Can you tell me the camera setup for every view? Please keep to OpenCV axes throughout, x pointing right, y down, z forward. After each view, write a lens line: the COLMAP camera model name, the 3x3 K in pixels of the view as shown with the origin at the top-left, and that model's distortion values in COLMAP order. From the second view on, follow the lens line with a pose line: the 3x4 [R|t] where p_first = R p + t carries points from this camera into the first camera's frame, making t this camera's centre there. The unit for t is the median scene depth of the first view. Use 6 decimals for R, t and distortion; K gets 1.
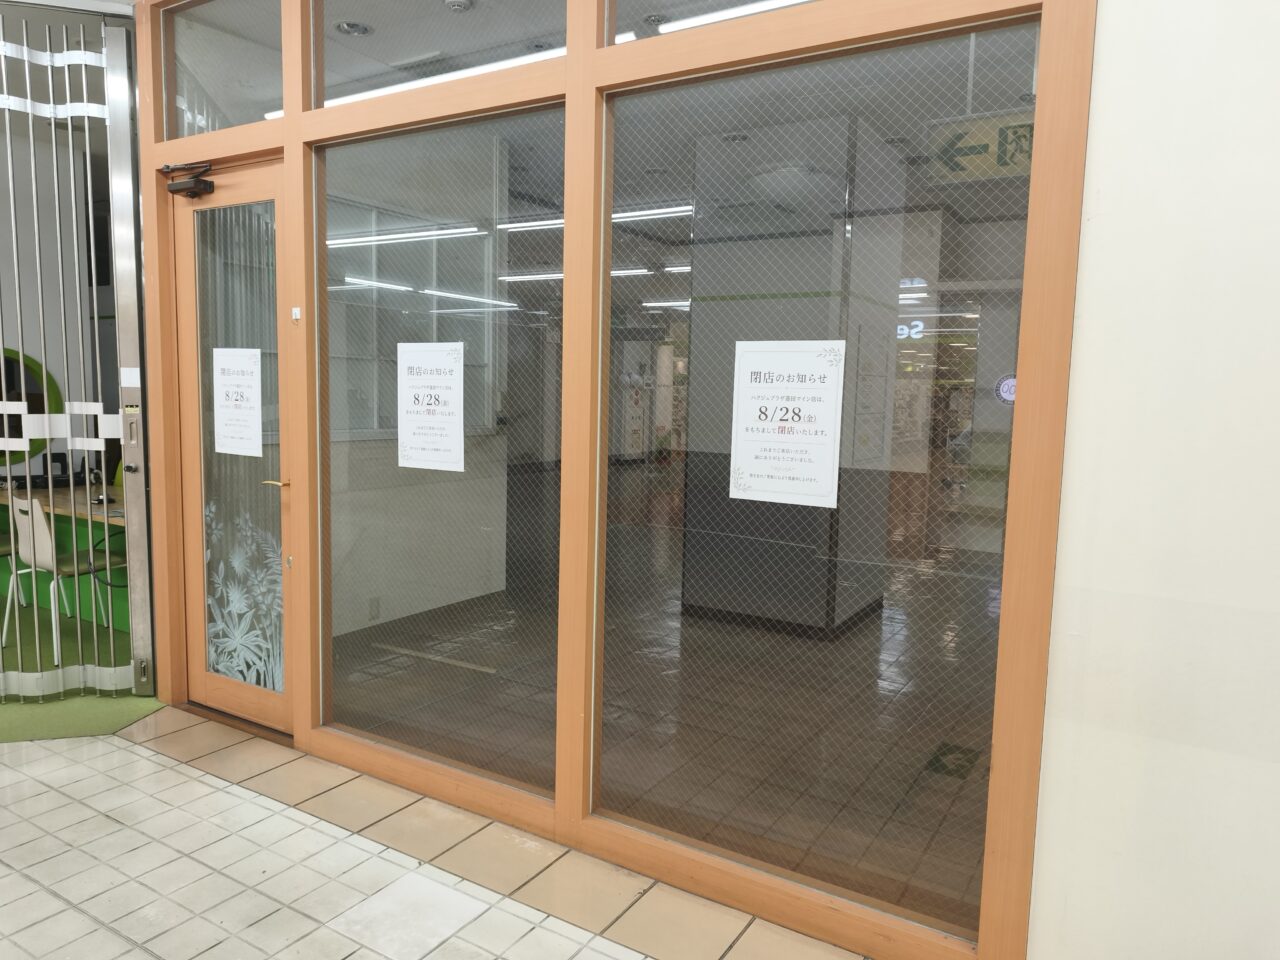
lens RADIAL K [[861.7, 0, 638.5], [0, 861.7, 482.7], [0, 0, 1]] dist [0.014568, -0.022490]
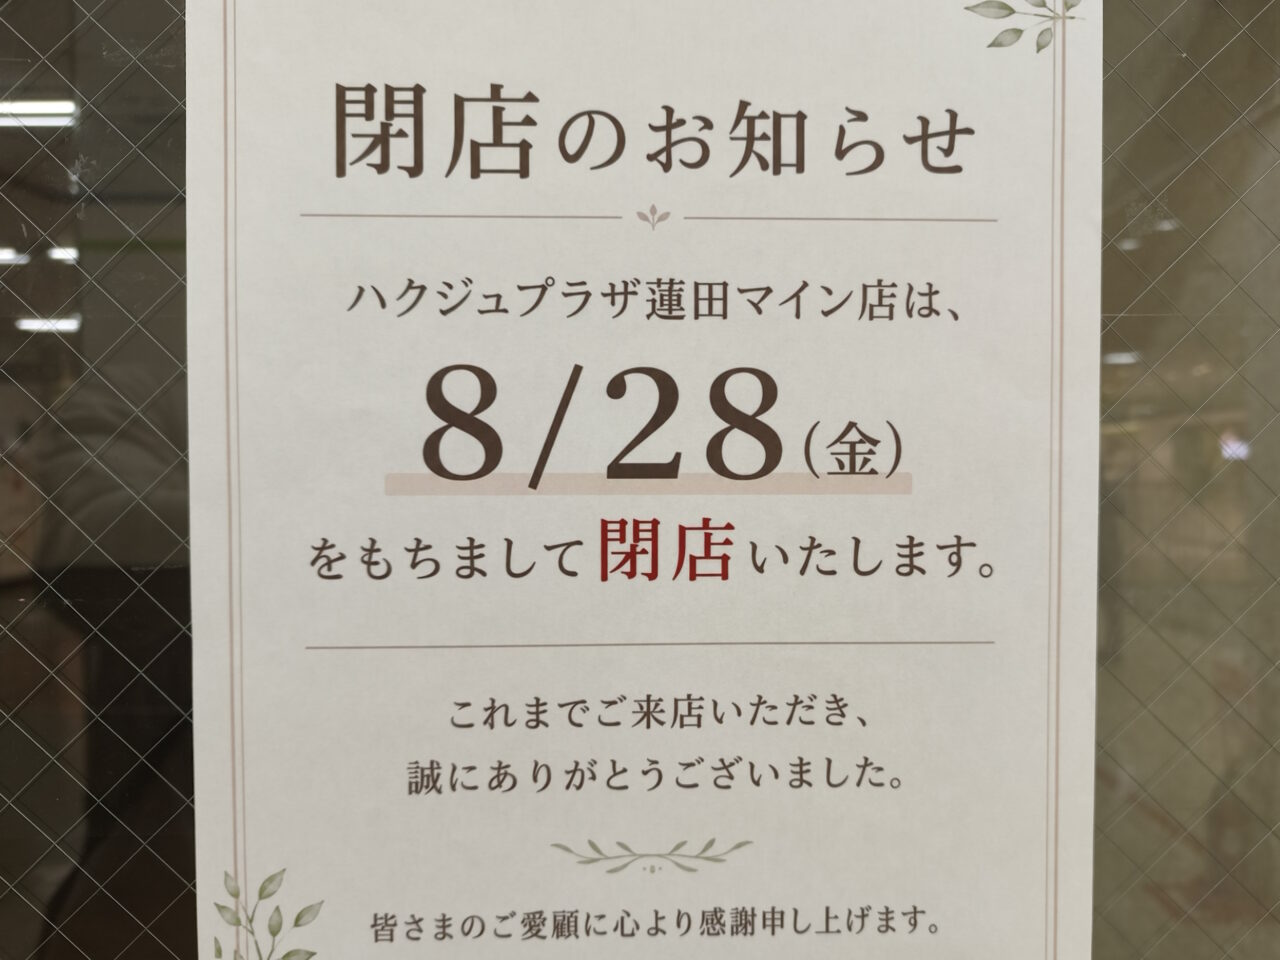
lens RADIAL K [[861.7, 0, 635.2], [0, 861.7, 486.1], [0, 0, 1]] dist [0.014568, -0.022490]
pose [[0.828462, -0.047476, 0.558029, 0.097507], [0.078735, 0.996378, -0.032121, -0.066578], [-0.554483, 0.070547, 0.829199, 0.898655]]
